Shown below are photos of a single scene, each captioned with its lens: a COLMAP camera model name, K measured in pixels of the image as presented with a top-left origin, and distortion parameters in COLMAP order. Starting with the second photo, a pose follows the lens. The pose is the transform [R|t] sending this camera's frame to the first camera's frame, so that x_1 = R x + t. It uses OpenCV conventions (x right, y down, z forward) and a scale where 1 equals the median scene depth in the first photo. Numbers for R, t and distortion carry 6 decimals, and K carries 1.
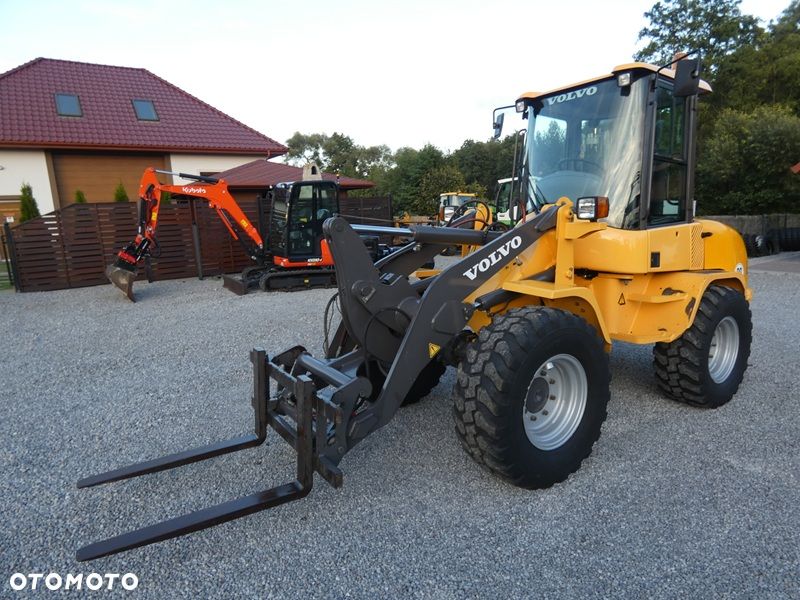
lens RADIAL K [[486.6, 0, 398.7], [0, 486.6, 298.2], [0, 0, 1]] dist [-0.007479, 0.000609]
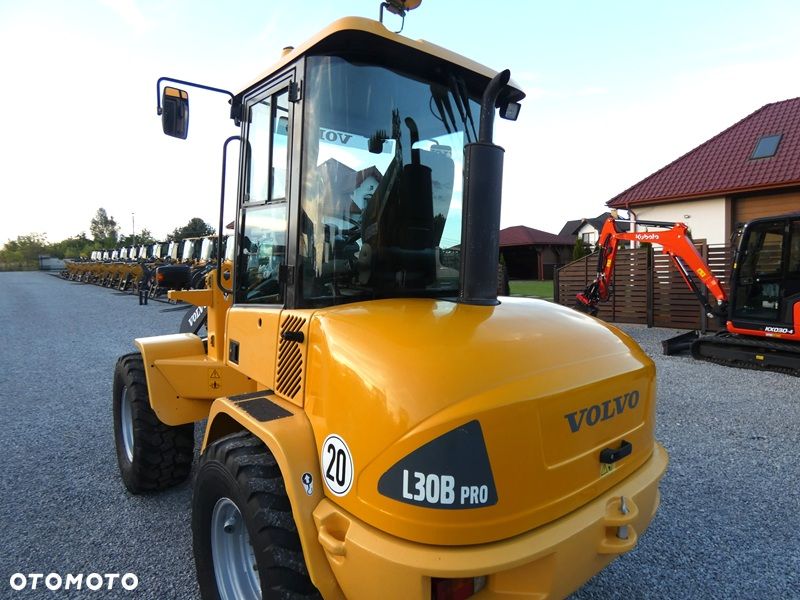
lens RADIAL K [[481.3, 0, 406.5], [0, 481.3, 298.5], [0, 0, 1]] dist [-0.000878, -0.001779]
pose [[0.100536, 0.086040, -0.991206, 1.162131], [-0.158410, 0.984930, 0.069428, -0.228242], [0.982242, 0.150037, 0.112651, 1.083842]]
